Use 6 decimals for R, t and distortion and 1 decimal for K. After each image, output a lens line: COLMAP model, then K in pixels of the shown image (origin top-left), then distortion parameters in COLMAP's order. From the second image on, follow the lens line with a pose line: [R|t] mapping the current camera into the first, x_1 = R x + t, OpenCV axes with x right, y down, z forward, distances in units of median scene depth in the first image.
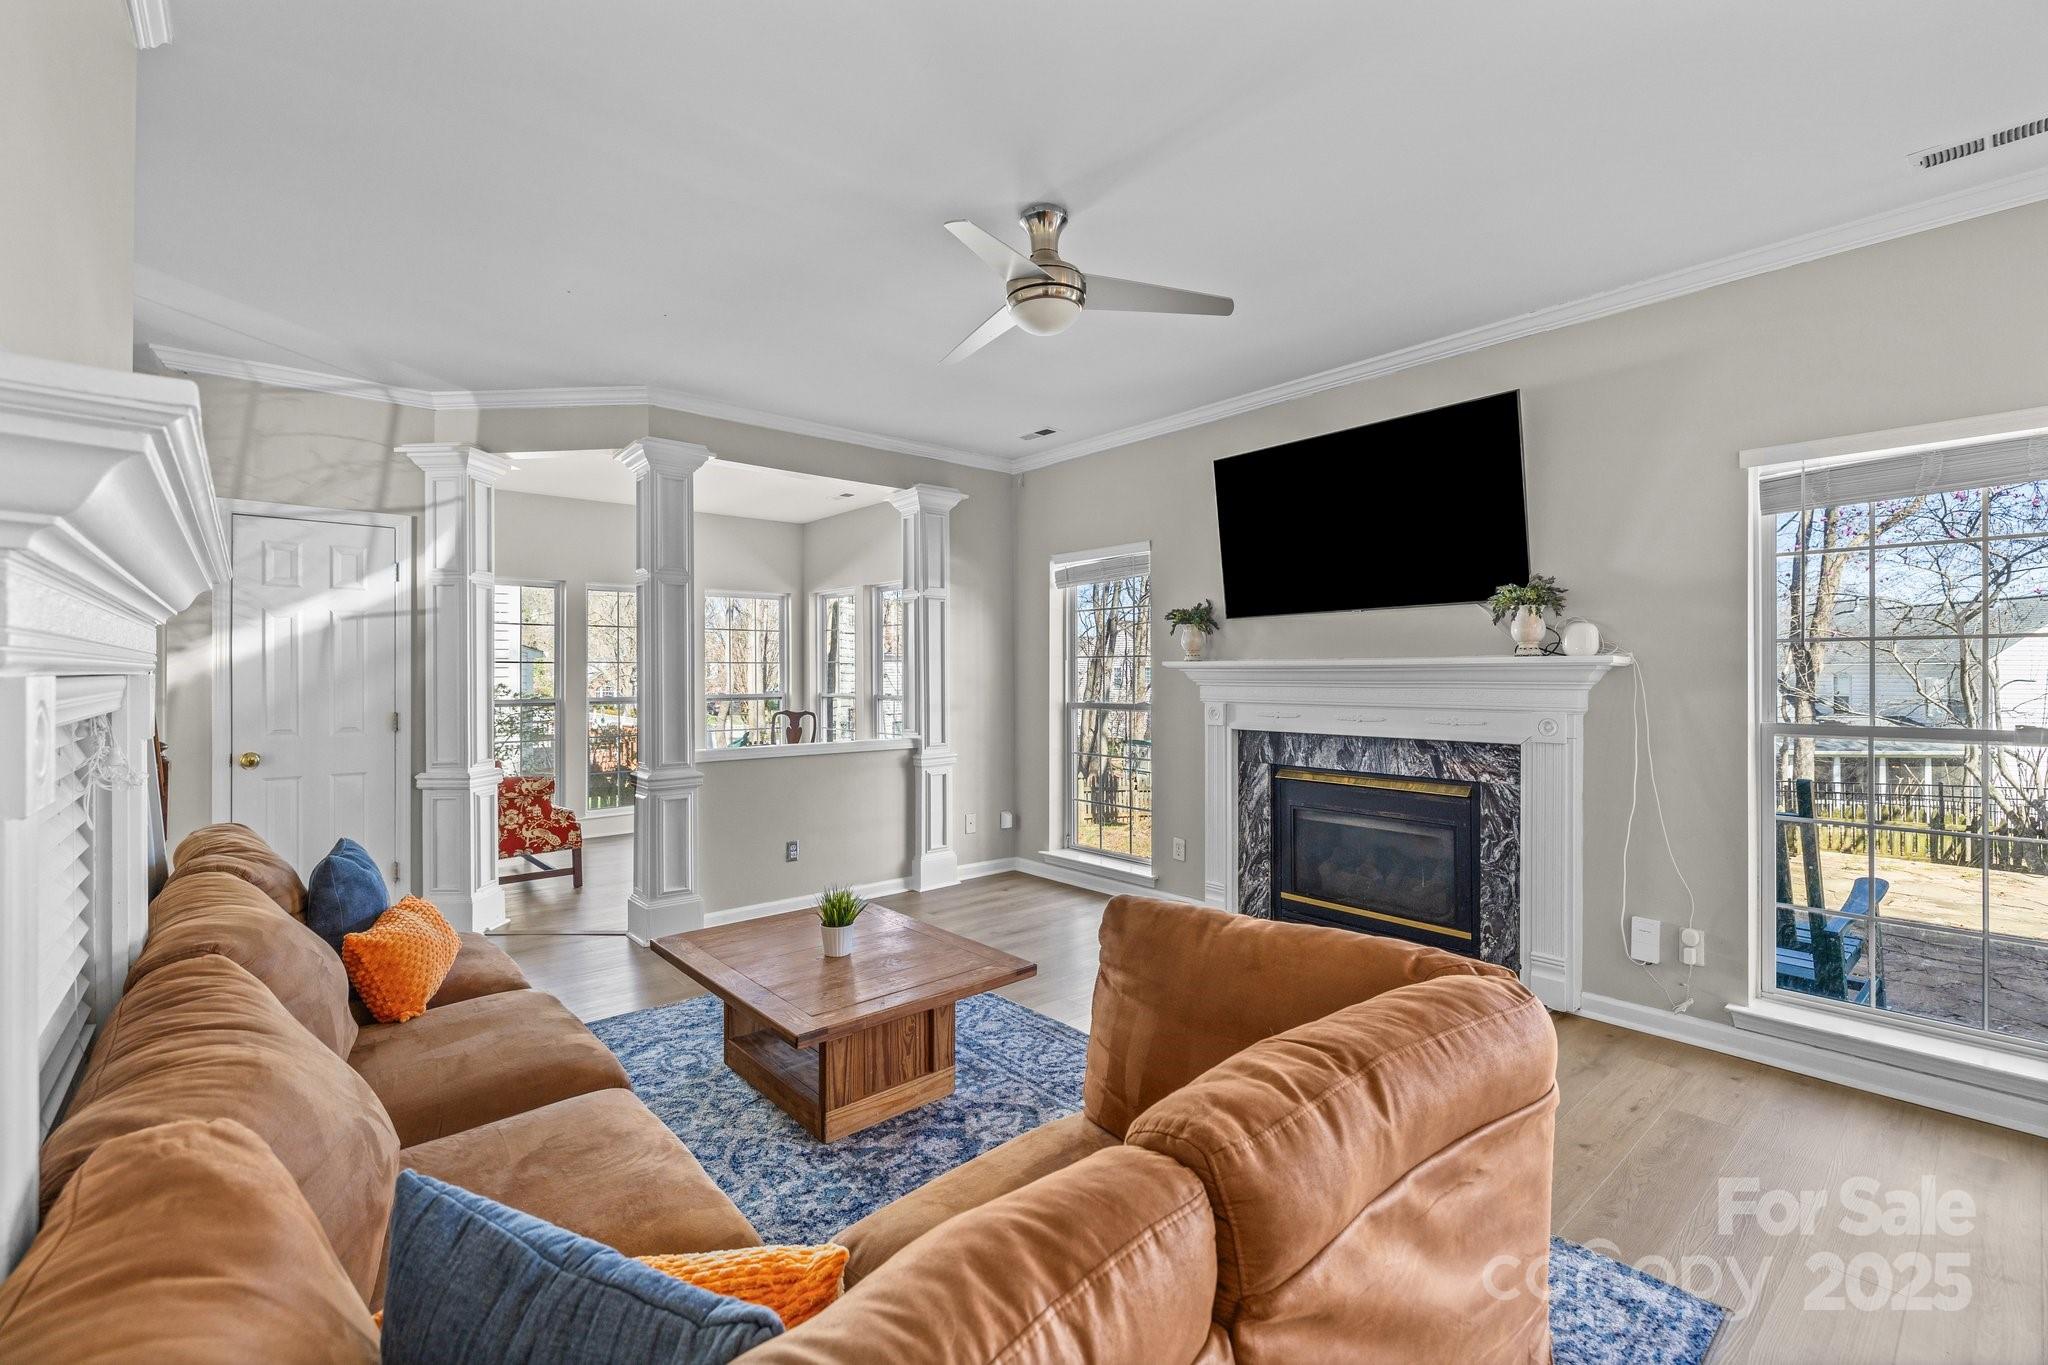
lens RADIAL K [[865.9, 0, 1008.6], [0, 865.9, 677.2], [0, 0, 1]] dist [-0.001624, -0.000122]
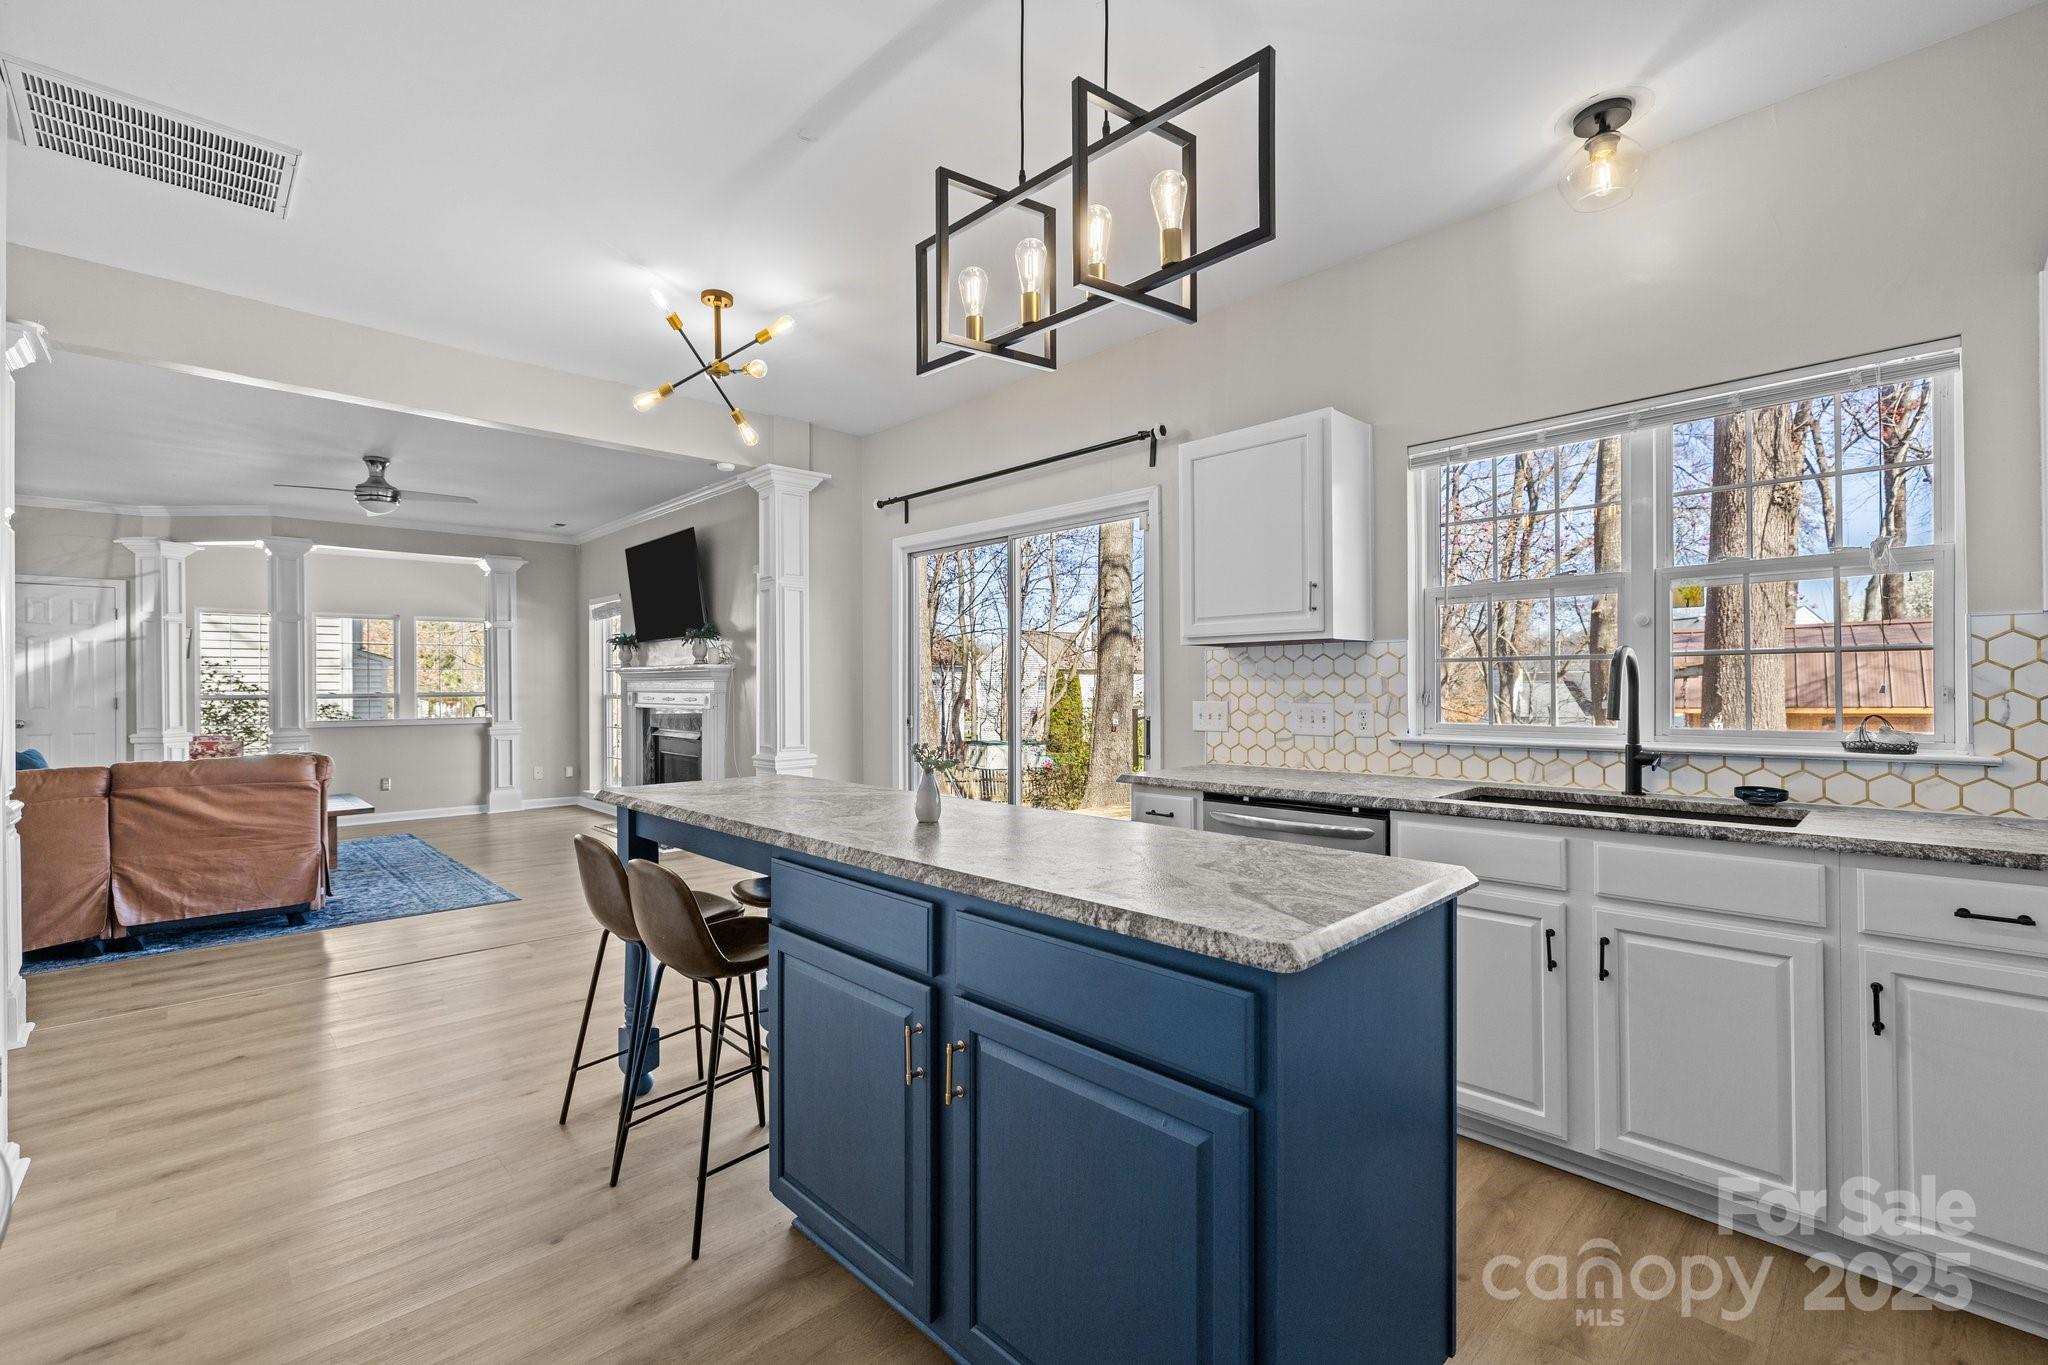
lens RADIAL K [[876.7, 0, 1004.6], [0, 876.7, 681.3], [0, 0, 1]] dist [0.000219, -0.000100]
pose [[0.998918, -0.001544, 0.046474, 0.955116], [0.001751, 0.999989, -0.004410, 0.019293], [-0.046466, 0.004487, 0.998910, -0.799700]]
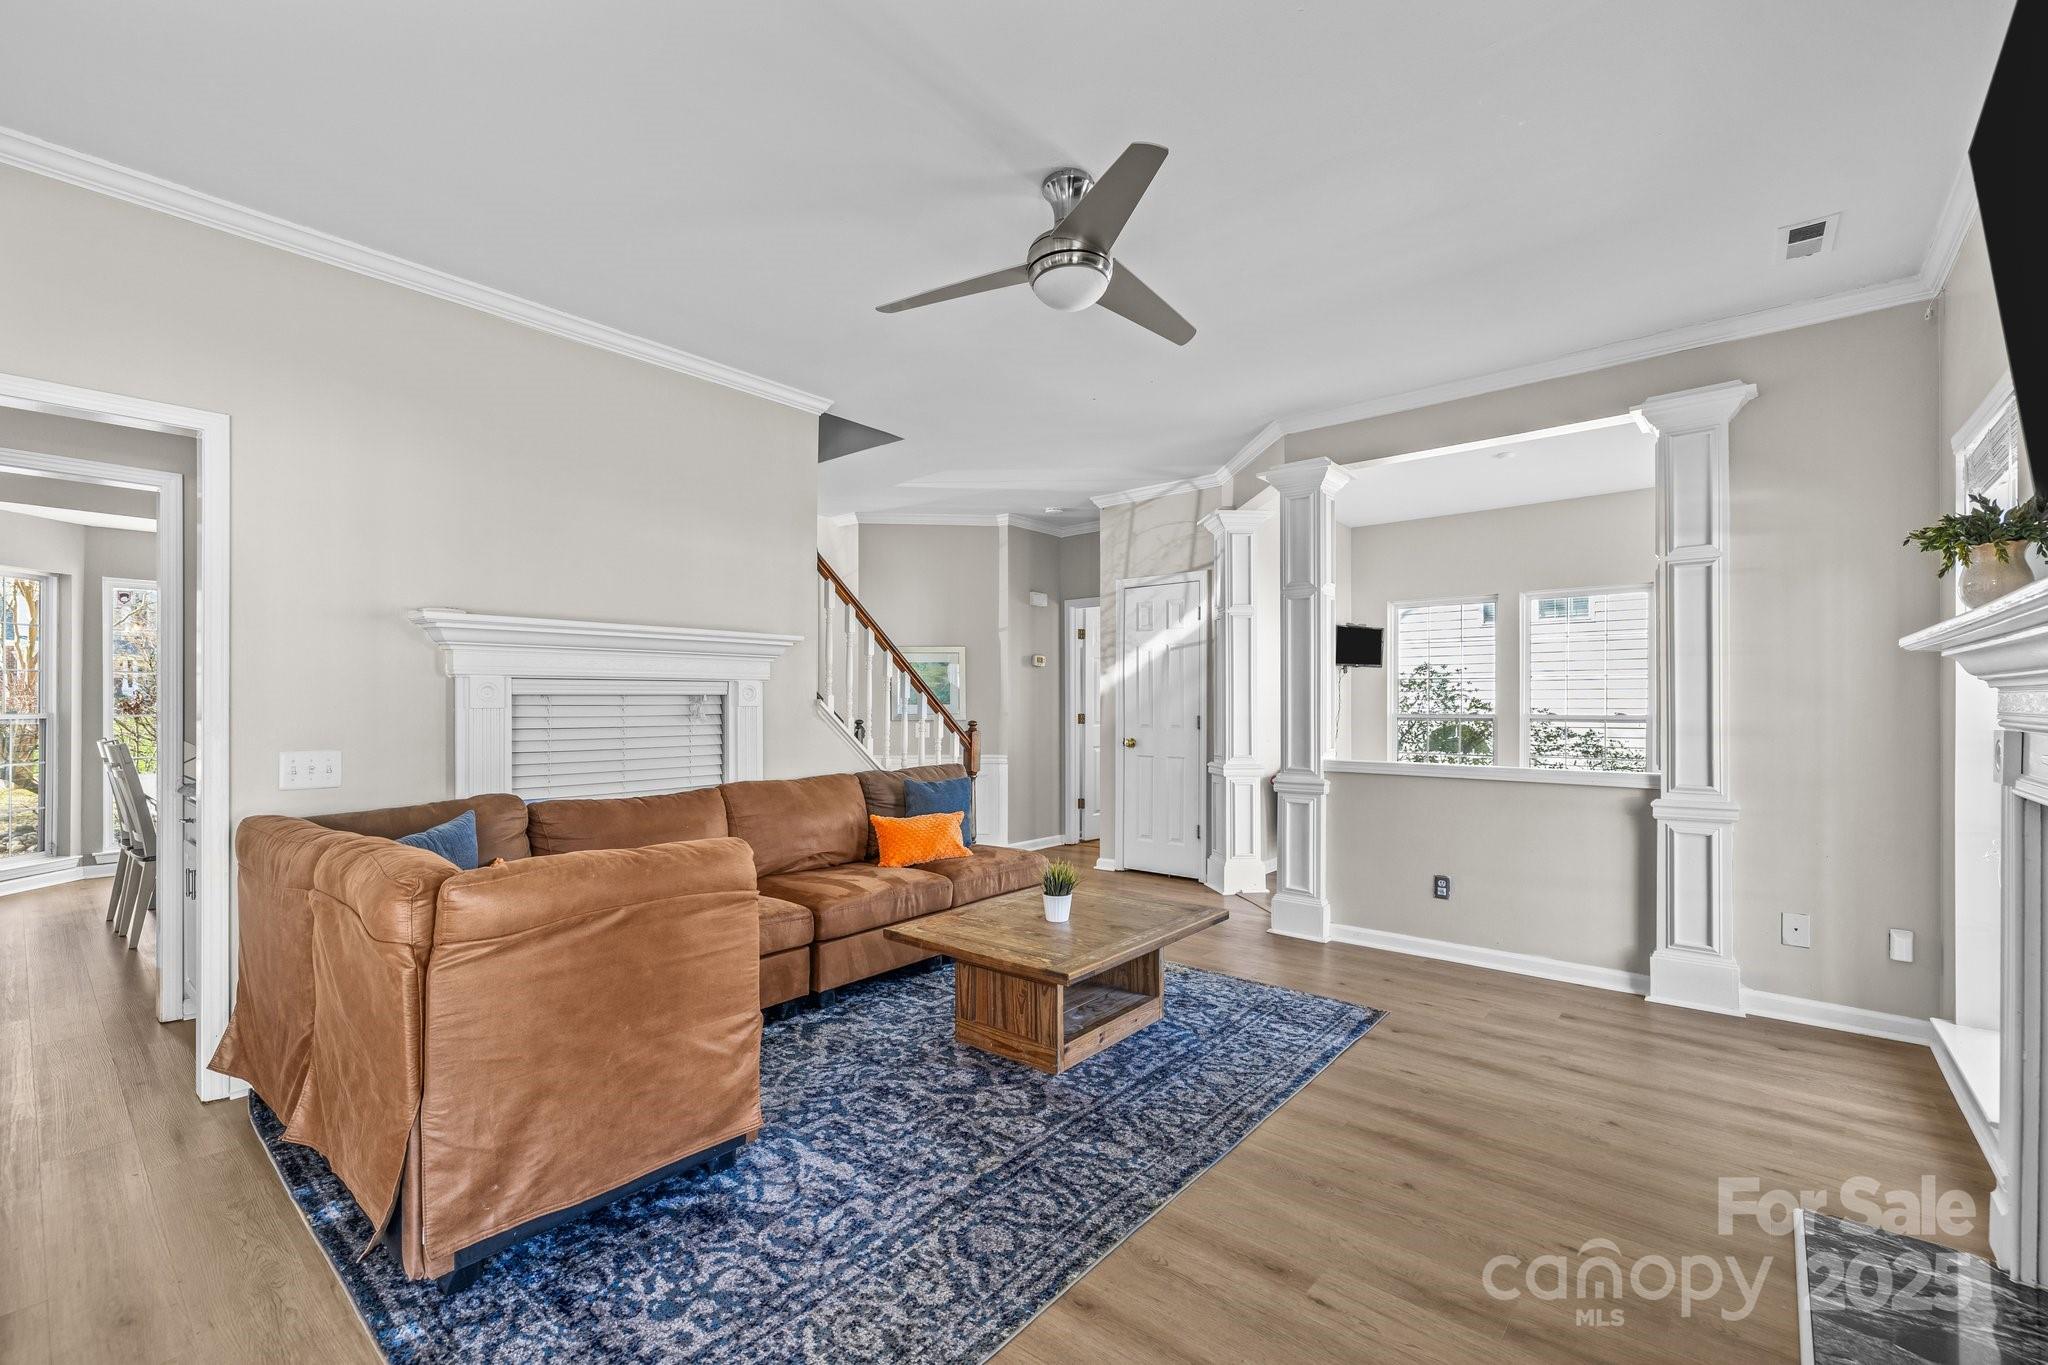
lens RADIAL K [[869.6, 0, 1010.6], [0, 869.6, 705.8], [0, 0, 1]] dist [-0.003358, -0.000333]
pose [[0.152857, 0.006363, -0.988228, 0.616898], [-0.003349, 0.999977, 0.005920, 0.018637], [0.988243, 0.002405, 0.152875, 0.503922]]
